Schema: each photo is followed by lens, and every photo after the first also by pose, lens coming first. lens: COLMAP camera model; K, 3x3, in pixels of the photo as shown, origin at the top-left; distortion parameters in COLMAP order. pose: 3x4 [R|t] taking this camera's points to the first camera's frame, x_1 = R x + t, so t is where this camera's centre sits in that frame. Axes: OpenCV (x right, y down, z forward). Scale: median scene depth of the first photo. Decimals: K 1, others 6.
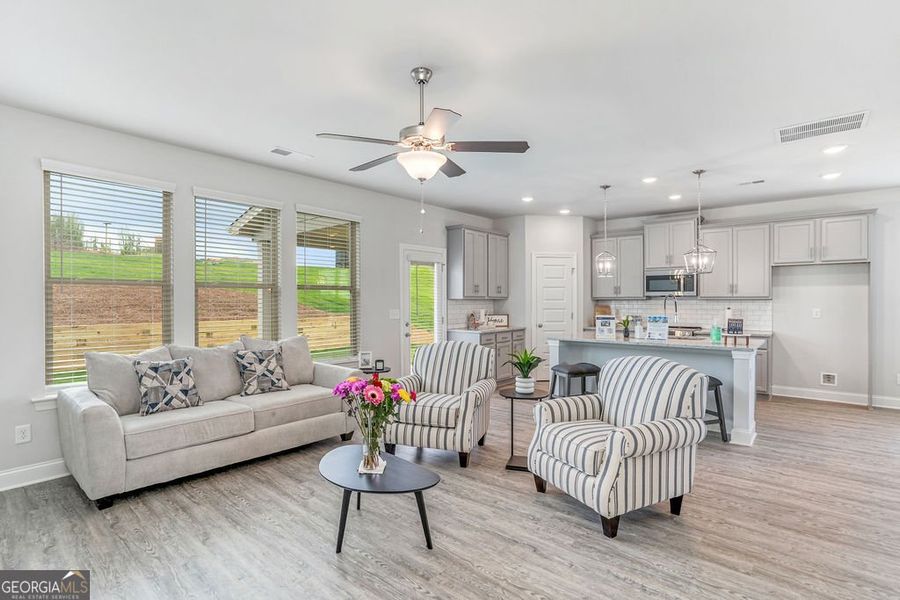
lens RADIAL K [[442.1, 0, 450.0], [0, 442.1, 300.0], [0, 0, 1]] dist [-0.049689, 0.023362]
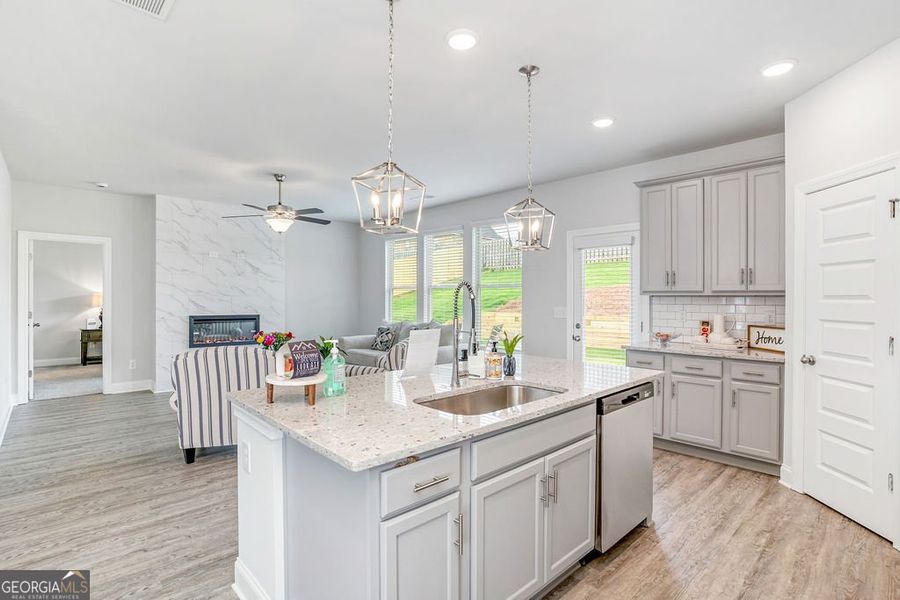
lens RADIAL K [[442.1, 0, 450.0], [0, 442.1, 300.0], [0, 0, 1]] dist [-0.049689, 0.023362]
pose [[-0.118679, 0.010217, -0.992880, 0.913353], [0.000014, 0.999947, 0.010288, -0.002732], [0.992933, 0.001207, -0.118673, 1.029150]]
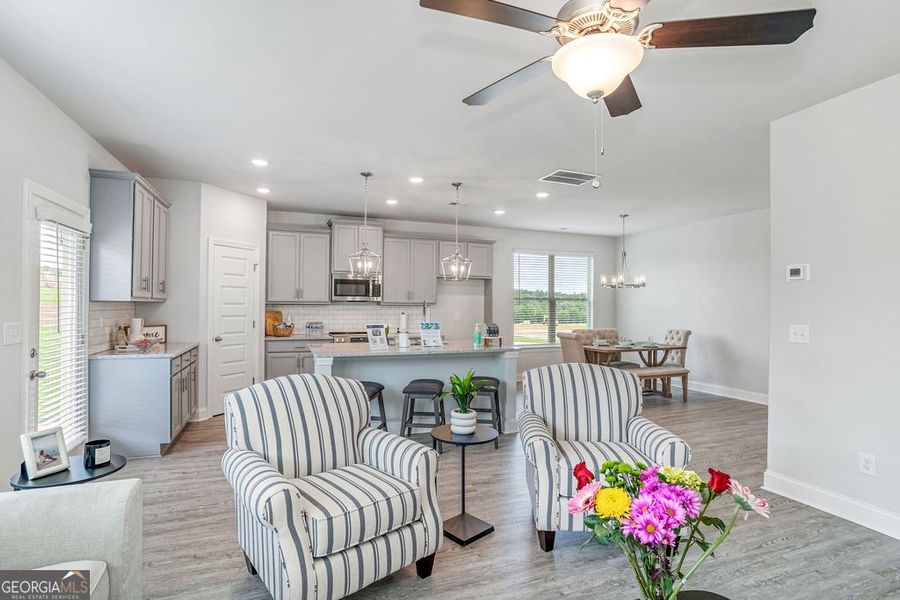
lens RADIAL K [[442.1, 0, 450.0], [0, 442.1, 300.0], [0, 0, 1]] dist [-0.049689, 0.023362]
pose [[0.486044, 0.016818, 0.873773, -0.338263], [-0.008642, 0.999858, -0.014438, 0.000978], [-0.873892, -0.000533, 0.486120, 0.461890]]
